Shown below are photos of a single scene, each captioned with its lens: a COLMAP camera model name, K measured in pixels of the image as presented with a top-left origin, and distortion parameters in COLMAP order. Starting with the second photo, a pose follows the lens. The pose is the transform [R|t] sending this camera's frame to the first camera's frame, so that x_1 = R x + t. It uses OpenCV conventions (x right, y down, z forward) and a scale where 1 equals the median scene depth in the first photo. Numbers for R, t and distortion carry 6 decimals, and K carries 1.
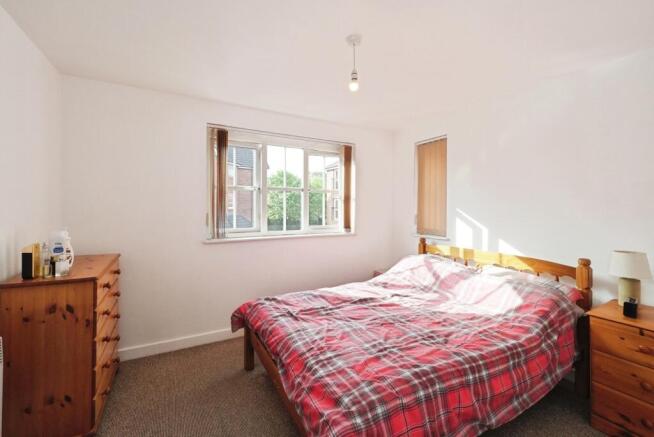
lens RADIAL K [[274.0, 0, 313.7], [0, 274.0, 206.3], [0, 0, 1]] dist [0.001379, 0.000091]
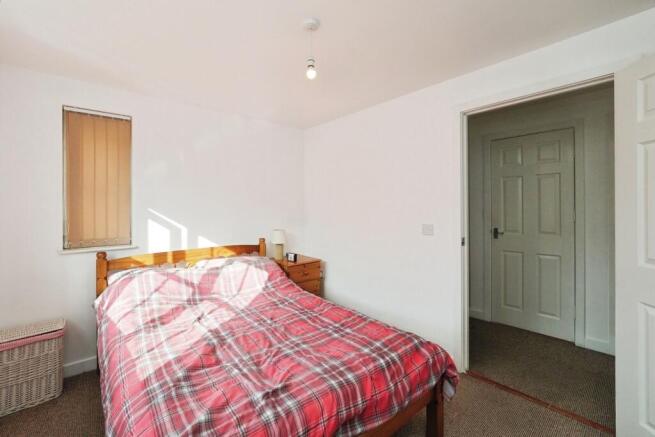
lens RADIAL K [[274.4, 0, 314.2], [0, 274.4, 206.3], [0, 0, 1]] dist [0.001379, 0.000091]
pose [[-0.198207, 0.003653, 0.980153, -0.550544], [0.008940, 0.999958, -0.001919, 0.008840], [-0.980119, 0.008383, -0.198231, 0.863004]]
